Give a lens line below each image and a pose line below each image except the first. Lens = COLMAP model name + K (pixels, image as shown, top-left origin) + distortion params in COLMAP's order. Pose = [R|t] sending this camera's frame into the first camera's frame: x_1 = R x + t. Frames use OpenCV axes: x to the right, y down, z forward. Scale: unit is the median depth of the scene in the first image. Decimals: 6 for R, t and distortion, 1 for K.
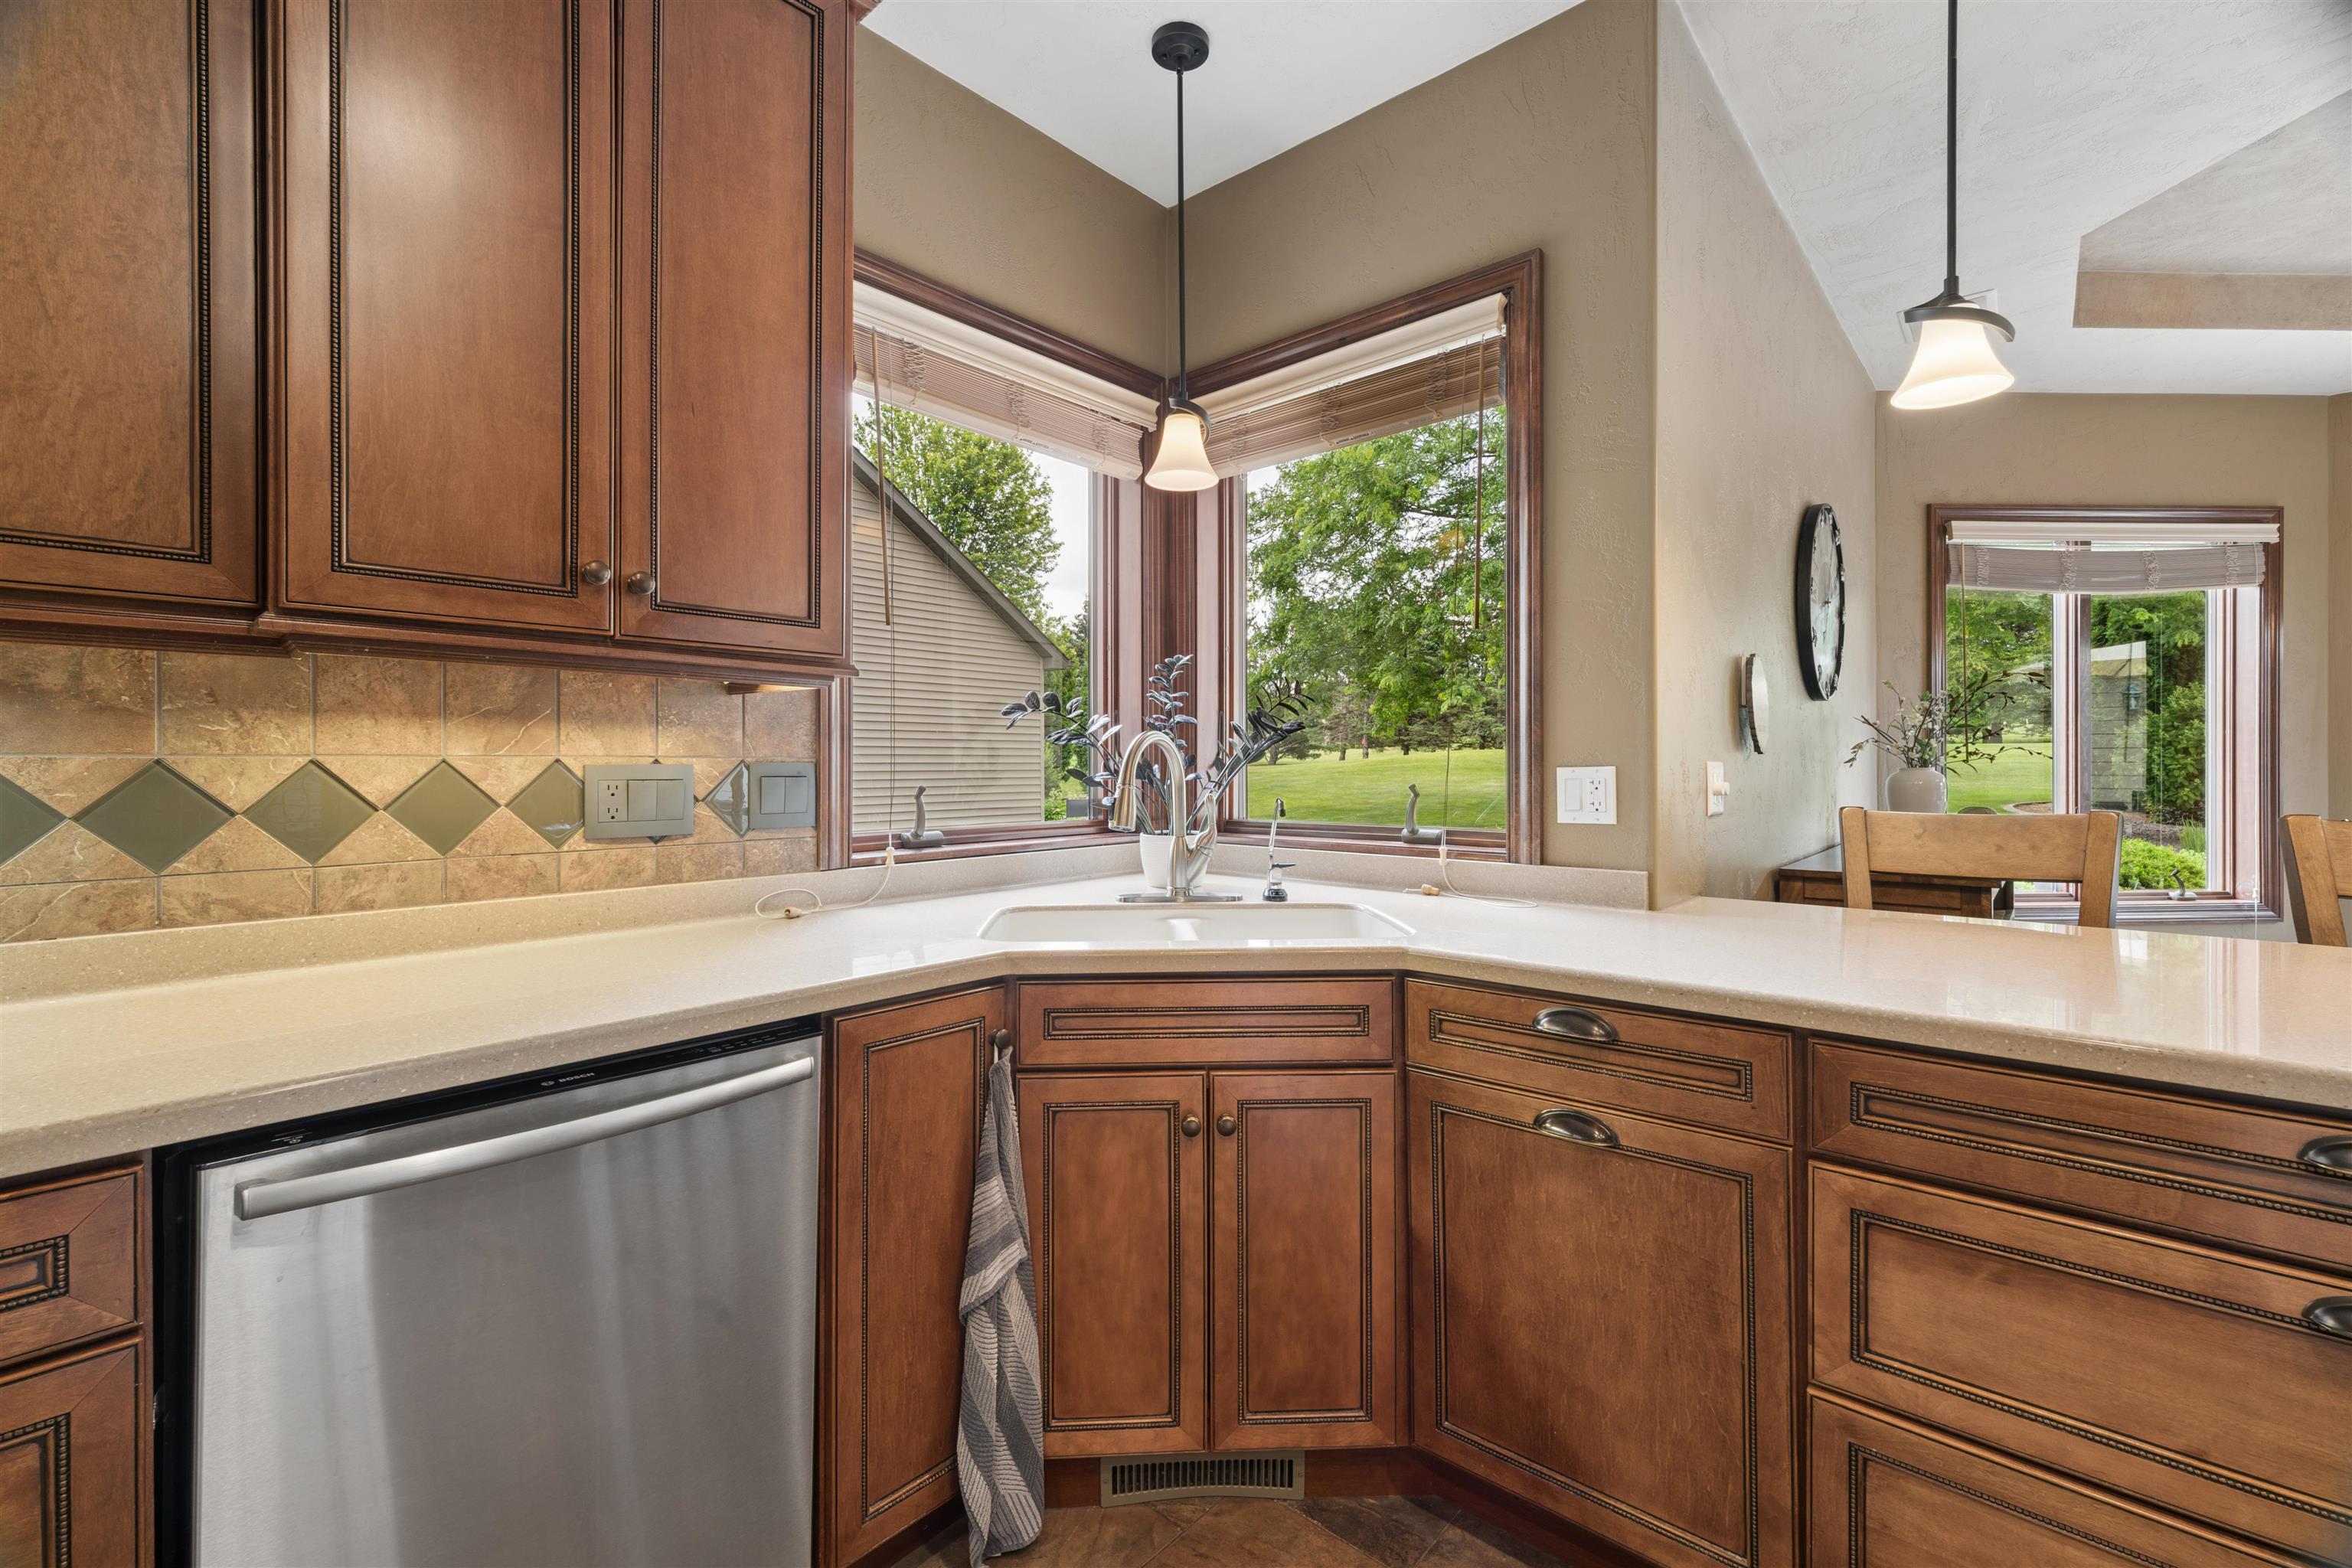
lens RADIAL K [[996.4, 0, 1155.8], [0, 996.4, 766.1], [0, 0, 1]] dist [0.001115, -0.000073]
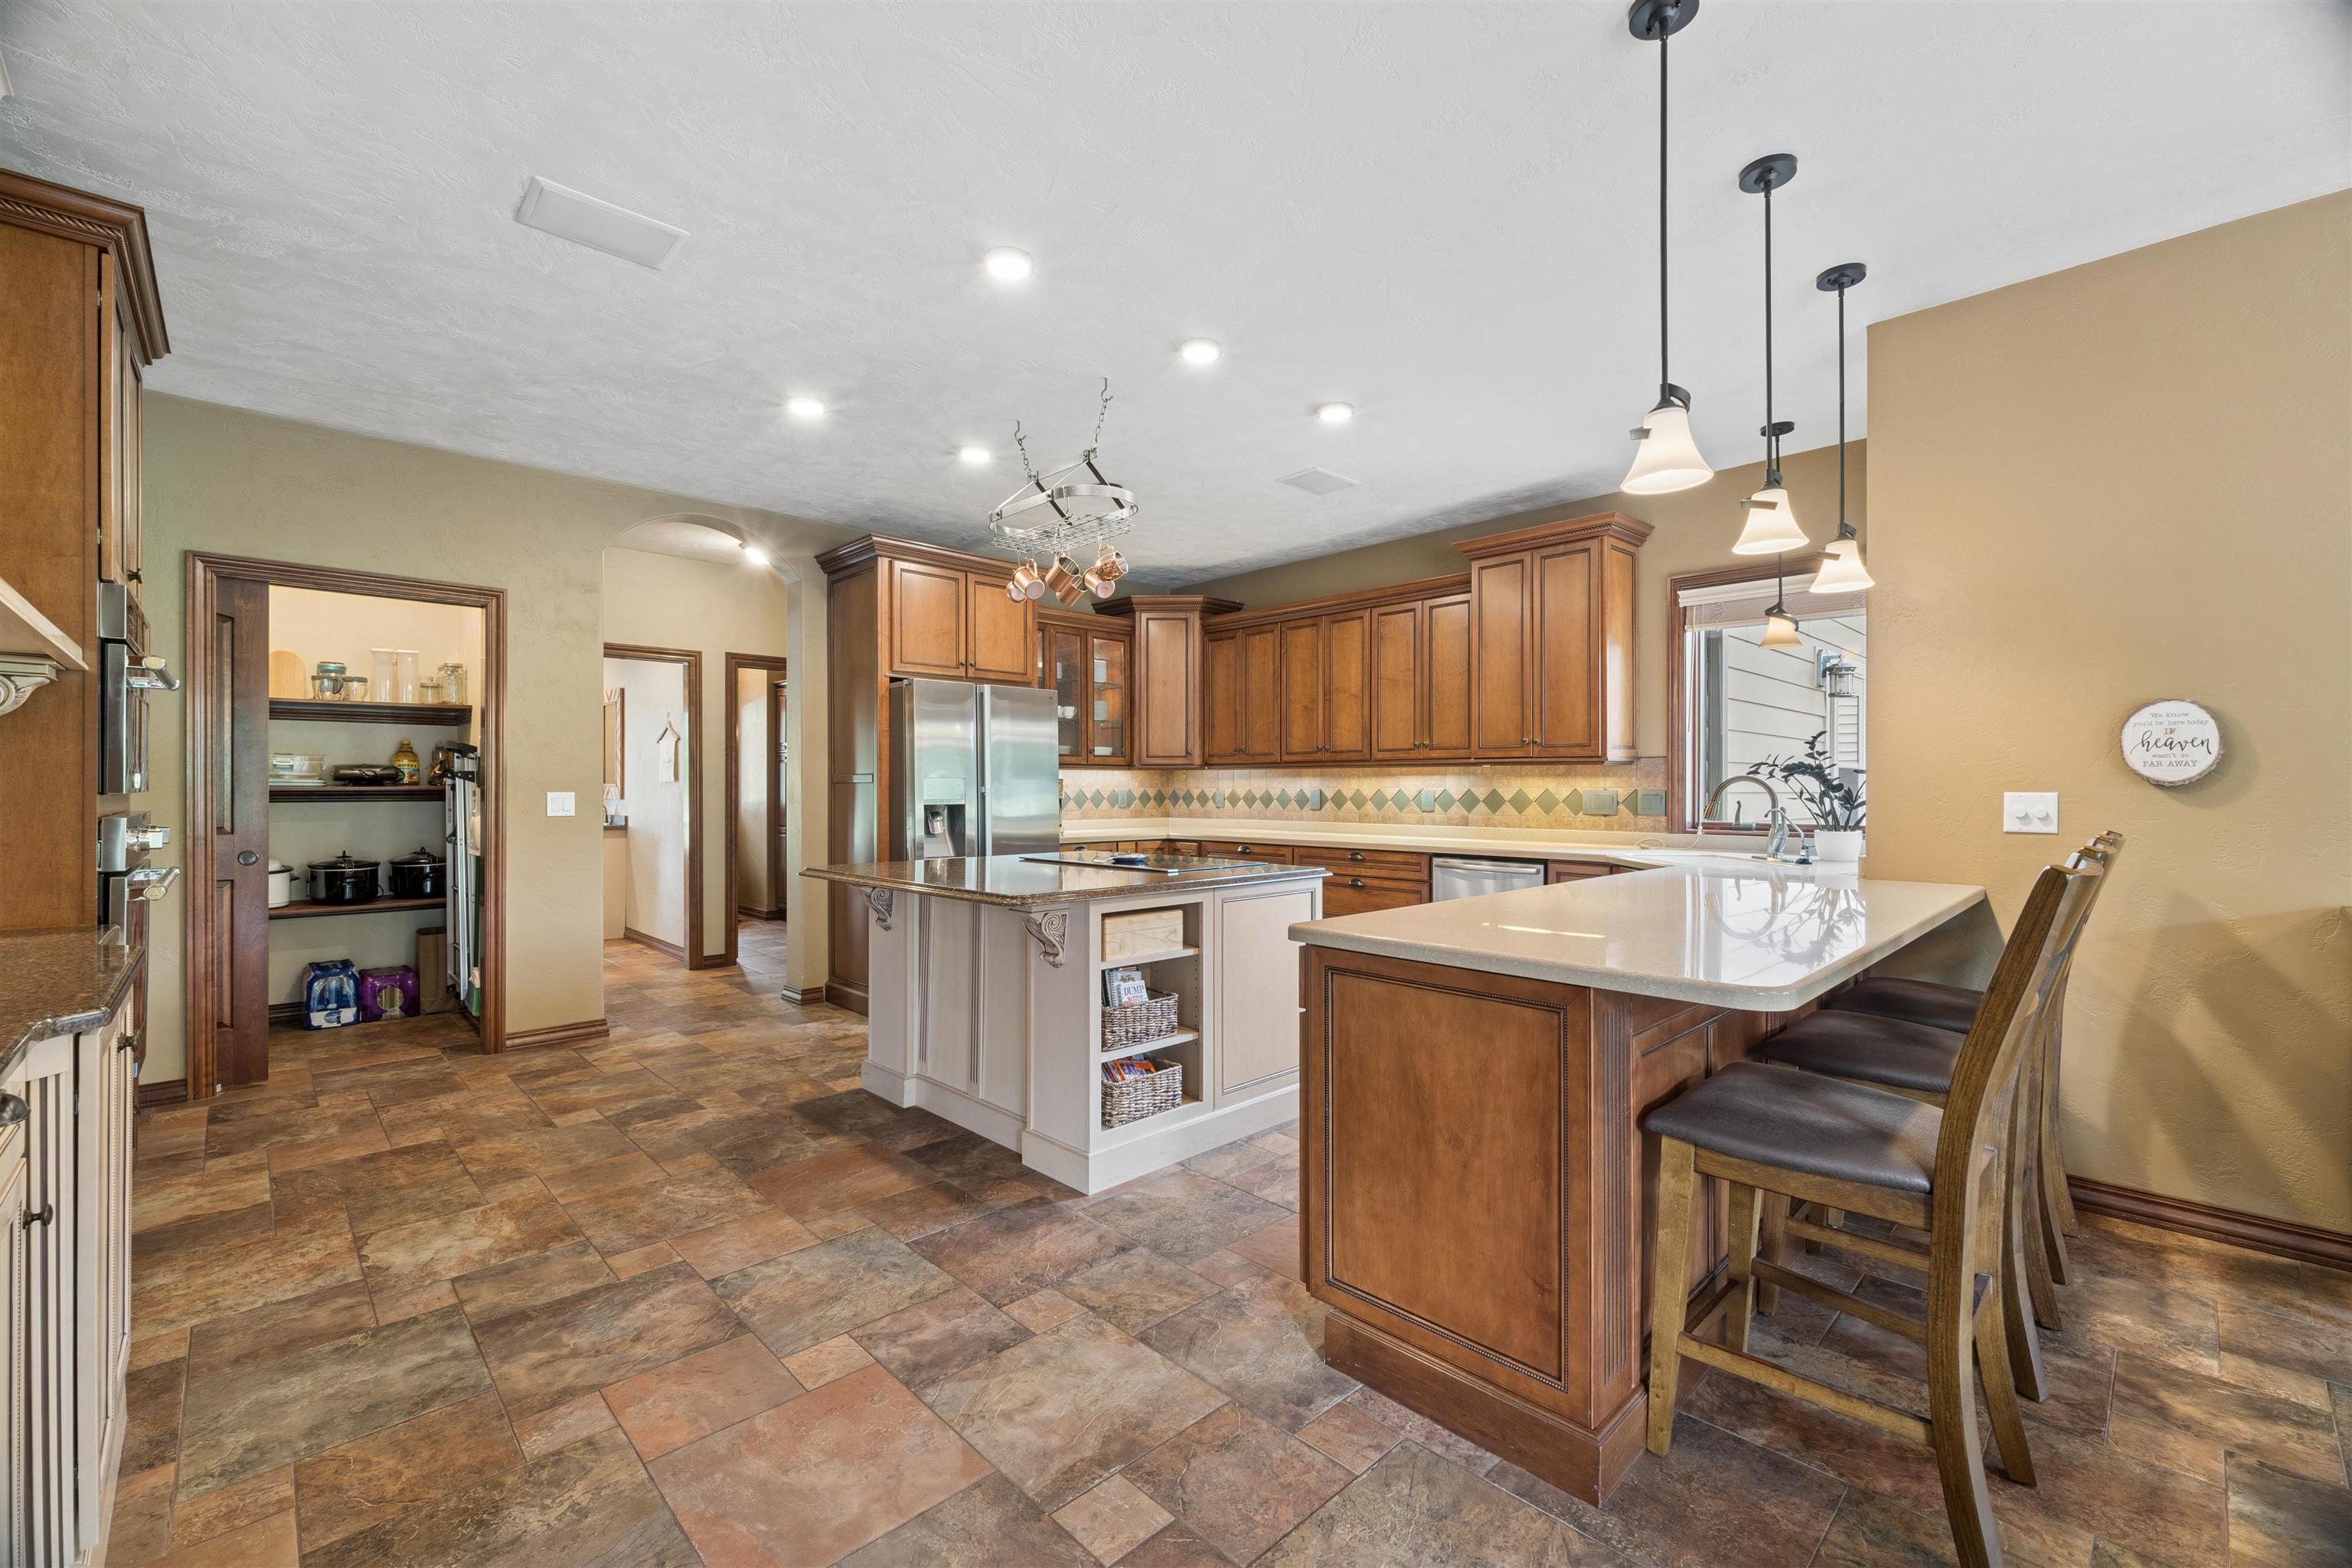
lens RADIAL K [[973.5, 0, 1166.4], [0, 973.5, 787.3], [0, 0, 1]] dist [0.001507, 0.000280]
pose [[-0.070348, 0.001458, -0.997521, 2.933767], [-0.003817, 0.999991, 0.001731, -0.012837], [0.997515, 0.003929, -0.070341, -0.114507]]
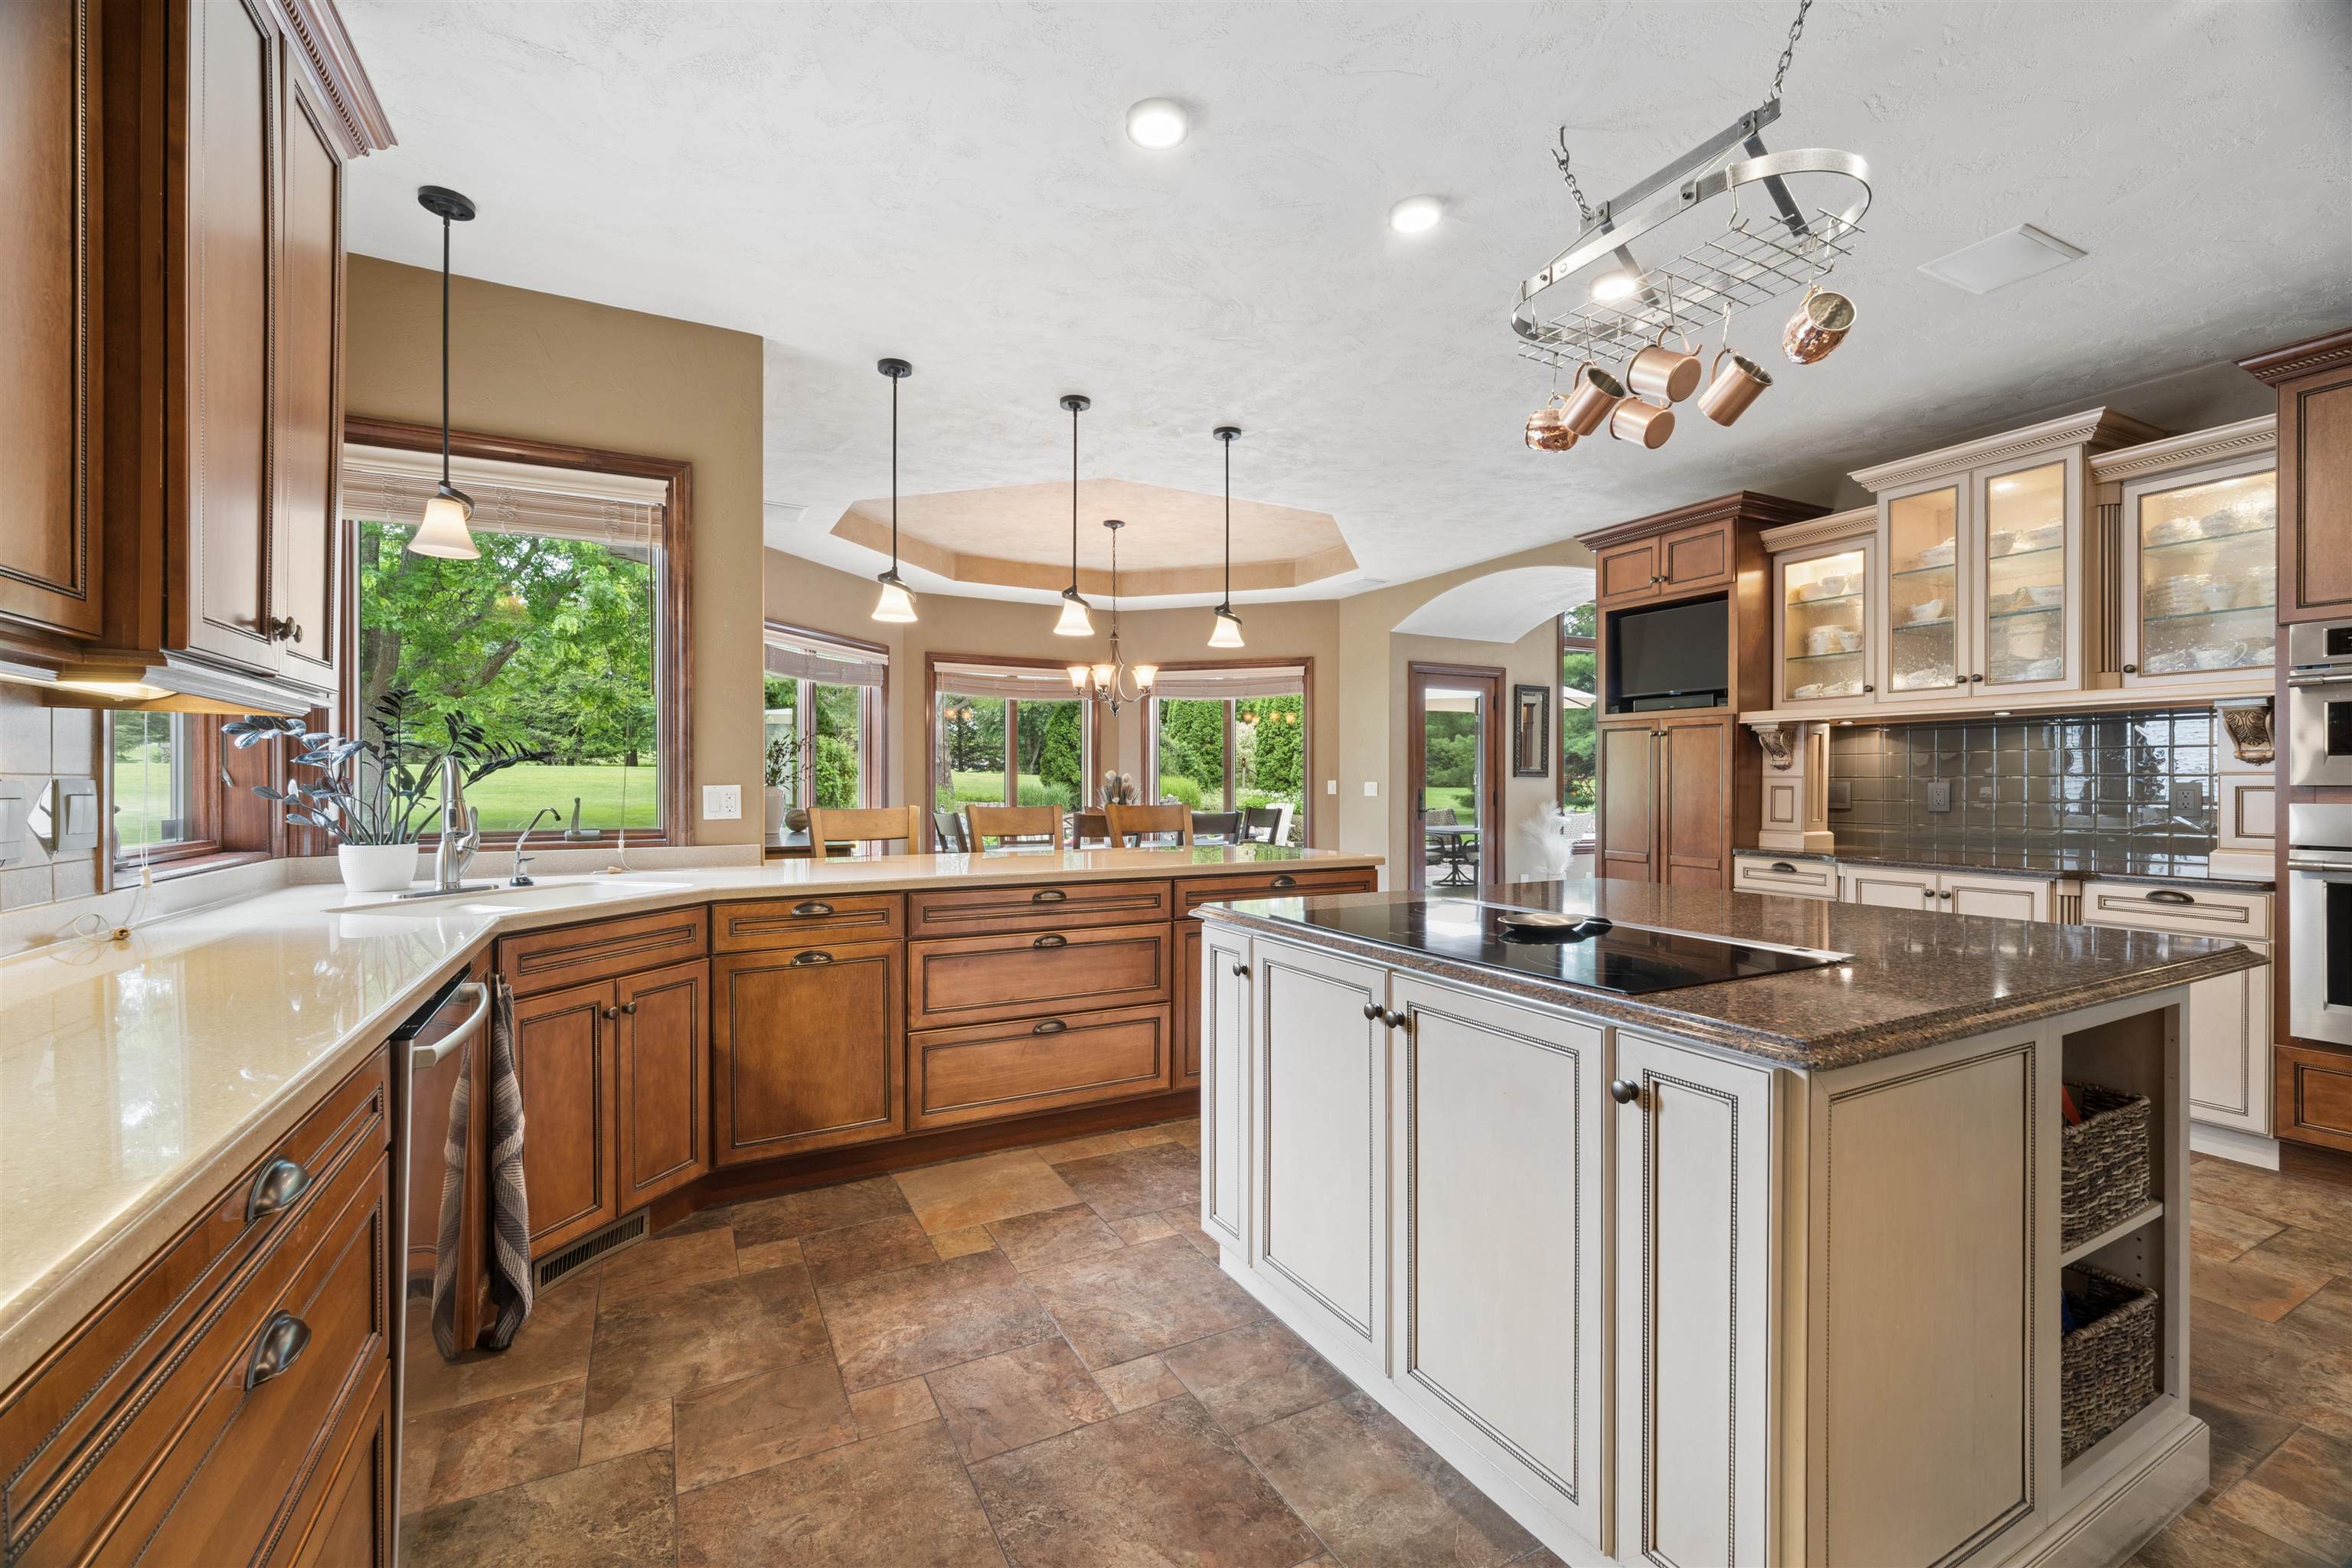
lens RADIAL K [[975.9, 0, 1181.6], [0, 975.9, 786.8], [0, 0, 1]] dist [-0.002795, -0.000473]
pose [[0.339447, -0.002368, 0.940622, -1.165473], [0.000729, 0.999997, 0.002254, -0.000080], [-0.940625, -0.000080, 0.339448, -0.392985]]
